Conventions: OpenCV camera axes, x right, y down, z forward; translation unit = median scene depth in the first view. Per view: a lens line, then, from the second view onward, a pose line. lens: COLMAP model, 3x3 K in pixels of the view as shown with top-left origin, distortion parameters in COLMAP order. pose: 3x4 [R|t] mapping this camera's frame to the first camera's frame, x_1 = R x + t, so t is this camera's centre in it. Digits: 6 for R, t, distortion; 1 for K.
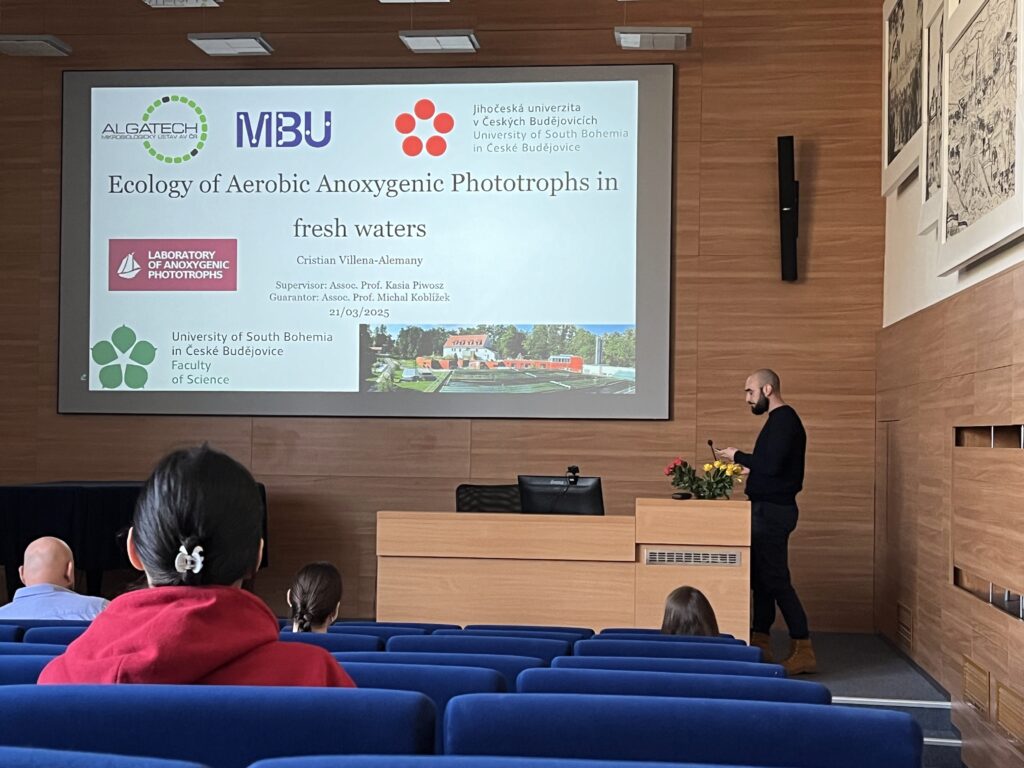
lens RADIAL K [[1577.1, 0, 512.0], [0, 1577.1, 384.0], [0, 0, 1]] dist [0.087860, -0.155407]
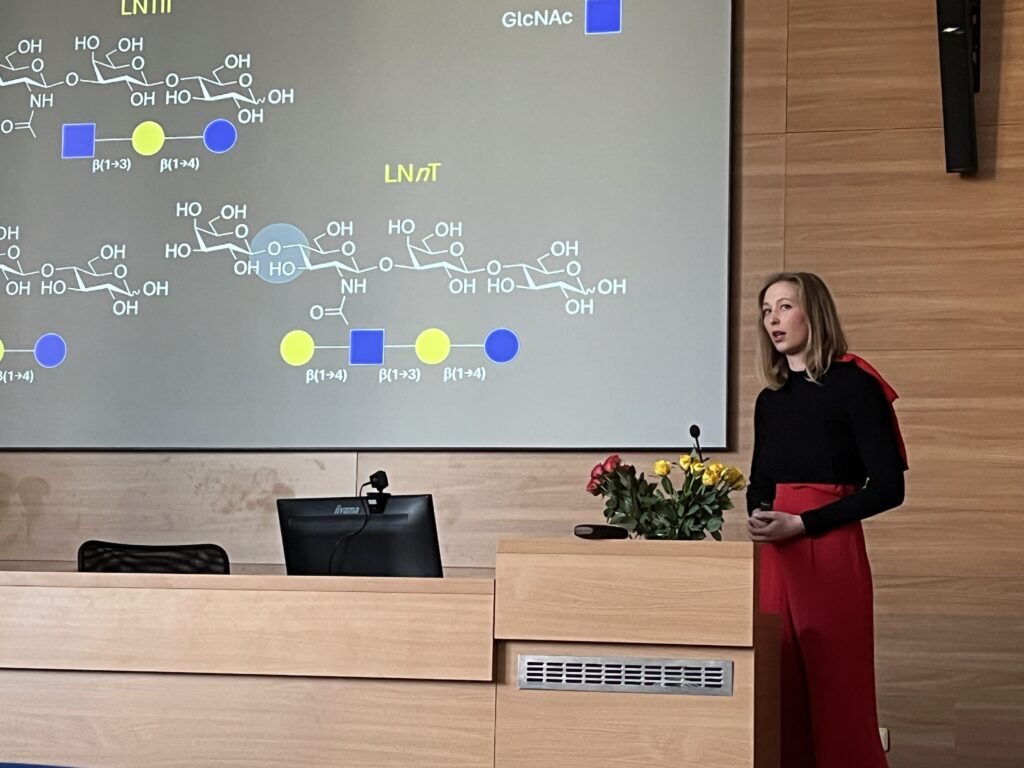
lens RADIAL K [[2085.7, 0, 512.0], [0, 2085.7, 384.0], [0, 0, 1]] dist [0.059471, -0.125452]
pose [[0.990294, -0.006973, -0.138811, 0.125953], [-0.005506, 0.995989, -0.089311, 0.062956], [0.138877, 0.089208, 0.986283, 0.326090]]
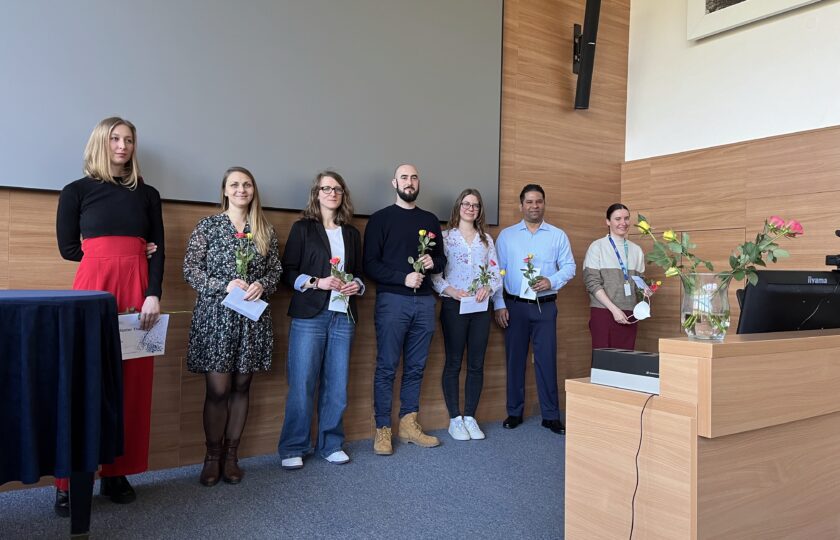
lens RADIAL K [[632.3, 0, 420.0], [0, 632.3, 270.0], [0, 0, 1]] dist [0.031193, -0.008630]
pose [[0.777773, 0.005519, 0.628521, -0.210354], [-0.027154, 0.999323, 0.024827, 0.044363], [-0.627958, -0.036377, 0.777396, 0.710703]]
